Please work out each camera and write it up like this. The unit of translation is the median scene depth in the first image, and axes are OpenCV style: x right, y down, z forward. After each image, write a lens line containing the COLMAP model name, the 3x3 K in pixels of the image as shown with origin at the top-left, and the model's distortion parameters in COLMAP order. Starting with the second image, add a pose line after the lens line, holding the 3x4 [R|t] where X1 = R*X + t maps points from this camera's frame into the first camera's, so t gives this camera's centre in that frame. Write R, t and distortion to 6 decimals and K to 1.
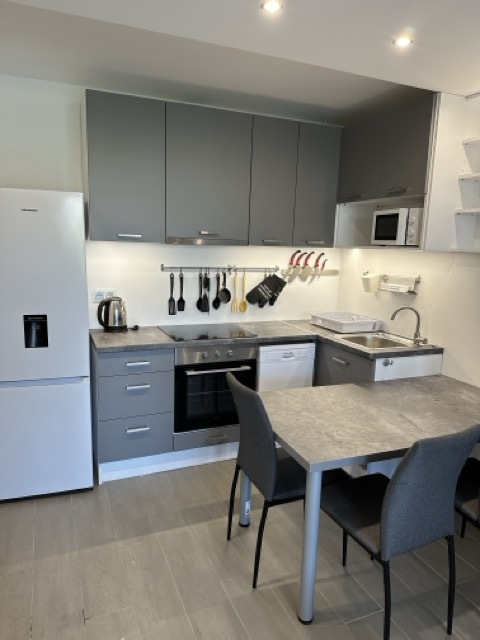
lens RADIAL K [[452.9, 0, 240.0], [0, 452.9, 320.0], [0, 0, 1]] dist [0.004944, 0.000355]
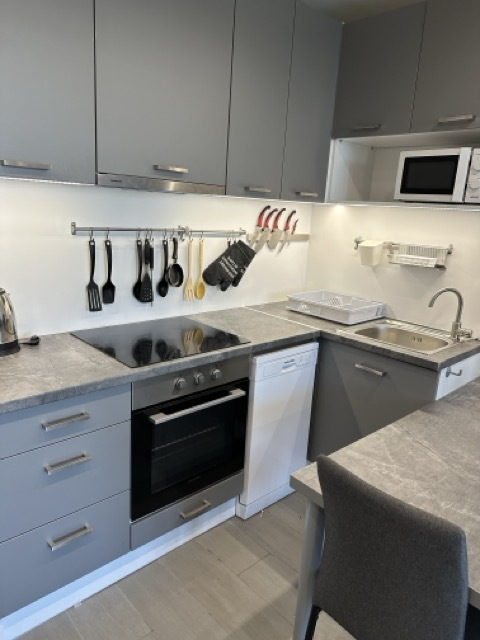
lens RADIAL K [[449.9, 0, 249.2], [0, 449.9, 320.6], [0, 0, 1]] dist [0.003466, -0.002310]
pose [[0.932461, -0.059913, 0.356267, -0.170953], [0.026599, 0.994862, 0.097687, -0.050256], [-0.360289, -0.081612, 0.929264, 0.385101]]
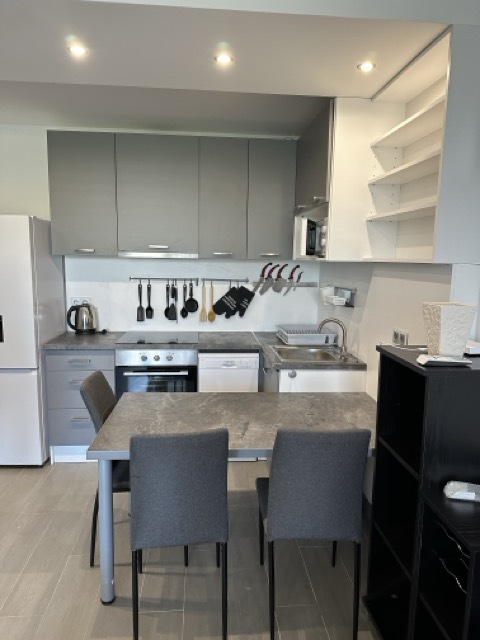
lens RADIAL K [[452.9, 0, 240.0], [0, 452.9, 320.0], [0, 0, 1]] dist [0.004944, 0.000355]
pose [[0.950538, 0.030006, -0.309157, 0.418621], [-0.042228, 0.998566, -0.032916, 0.011254], [0.307726, 0.044343, 0.950441, 0.026421]]
